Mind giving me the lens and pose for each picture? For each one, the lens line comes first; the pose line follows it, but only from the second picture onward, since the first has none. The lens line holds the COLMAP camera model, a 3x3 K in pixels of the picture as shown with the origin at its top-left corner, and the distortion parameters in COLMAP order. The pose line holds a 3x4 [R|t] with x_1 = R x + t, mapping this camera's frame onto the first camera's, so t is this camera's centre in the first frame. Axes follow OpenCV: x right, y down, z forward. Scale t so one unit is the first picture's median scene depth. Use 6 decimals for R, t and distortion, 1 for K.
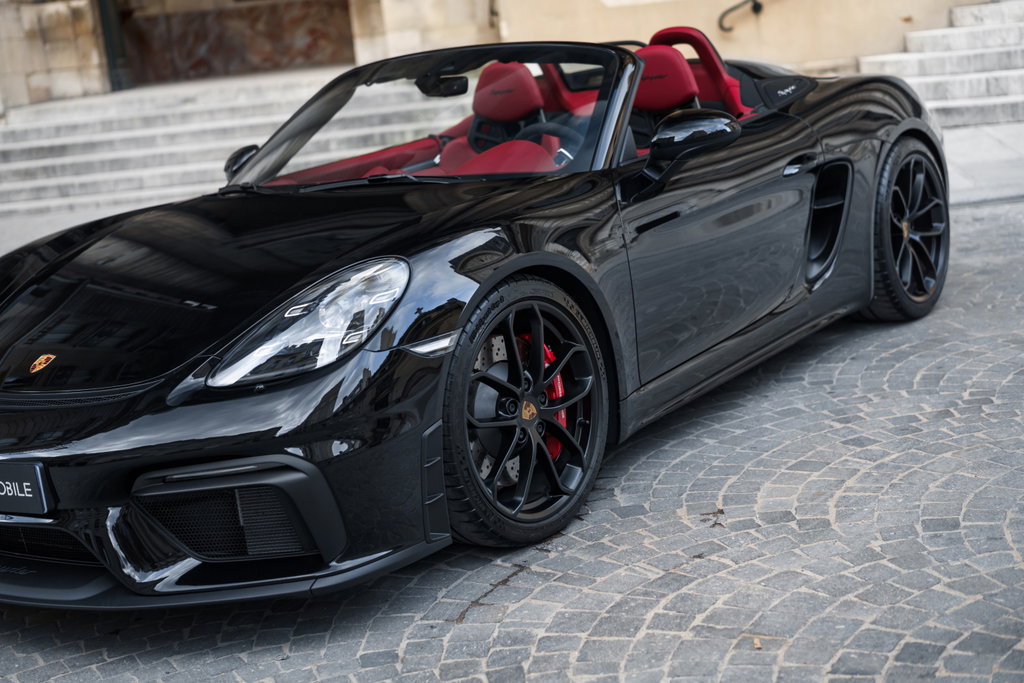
lens RADIAL K [[1475.0, 0, 518.5], [0, 1475.0, 333.8], [0, 0, 1]] dist [-0.045230, 0.000000]
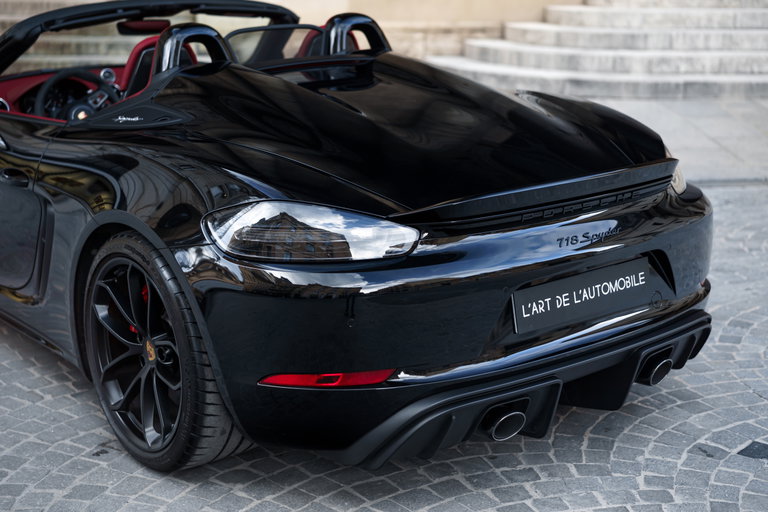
lens RADIAL K [[1106.2, 0, 384.5], [0, 1106.2, 258.9], [0, 0, 1]] dist [-0.045230, 0.000000]
pose [[0.984288, 0.073046, 0.160751, 0.012577], [-0.083863, 0.994574, 0.061558, -0.053325], [-0.155382, -0.074072, 0.985073, 0.157002]]
